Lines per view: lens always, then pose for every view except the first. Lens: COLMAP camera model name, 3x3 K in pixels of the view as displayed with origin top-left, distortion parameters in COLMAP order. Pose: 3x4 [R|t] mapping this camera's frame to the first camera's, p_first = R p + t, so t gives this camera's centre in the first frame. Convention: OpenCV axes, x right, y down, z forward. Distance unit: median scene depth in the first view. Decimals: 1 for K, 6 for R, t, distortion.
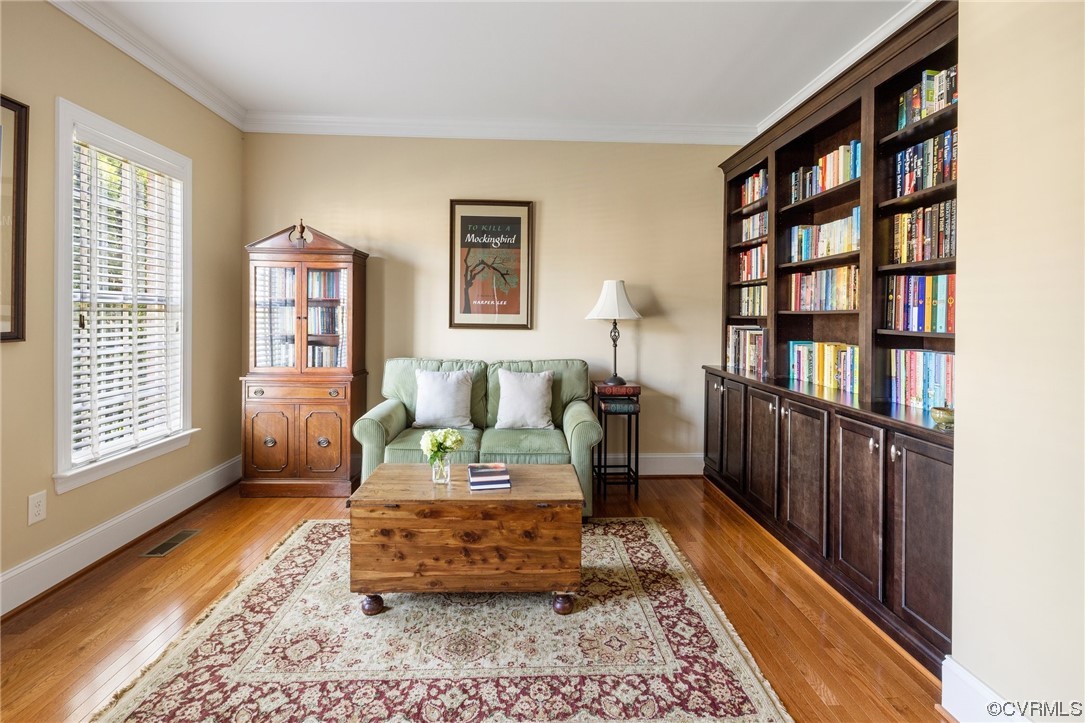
lens RADIAL K [[478.3, 0, 537.7], [0, 478.3, 310.0], [0, 0, 1]] dist [-0.000129, 0.000495]
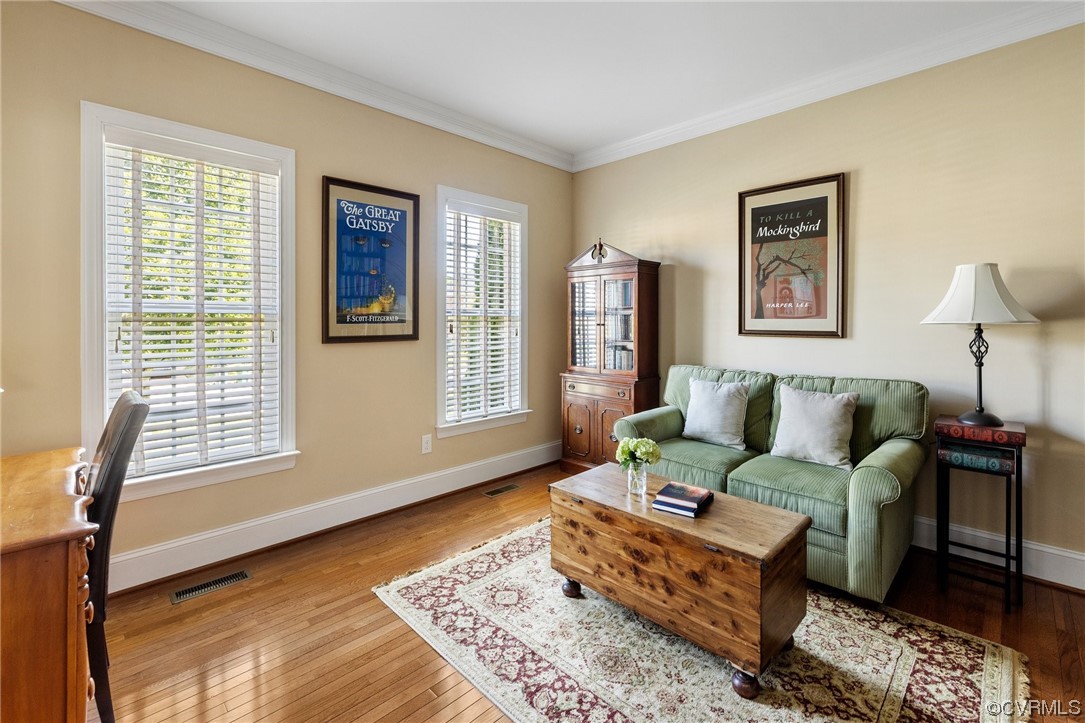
lens RADIAL K [[473.9, 0, 536.3], [0, 473.9, 316.0], [0, 0, 1]] dist [0.000790, 0.000354]
pose [[0.676244, -0.020170, -0.736402, 0.334739], [0.018039, 0.999779, -0.010818, 0.007016], [0.736457, -0.005968, 0.676458, 0.176980]]
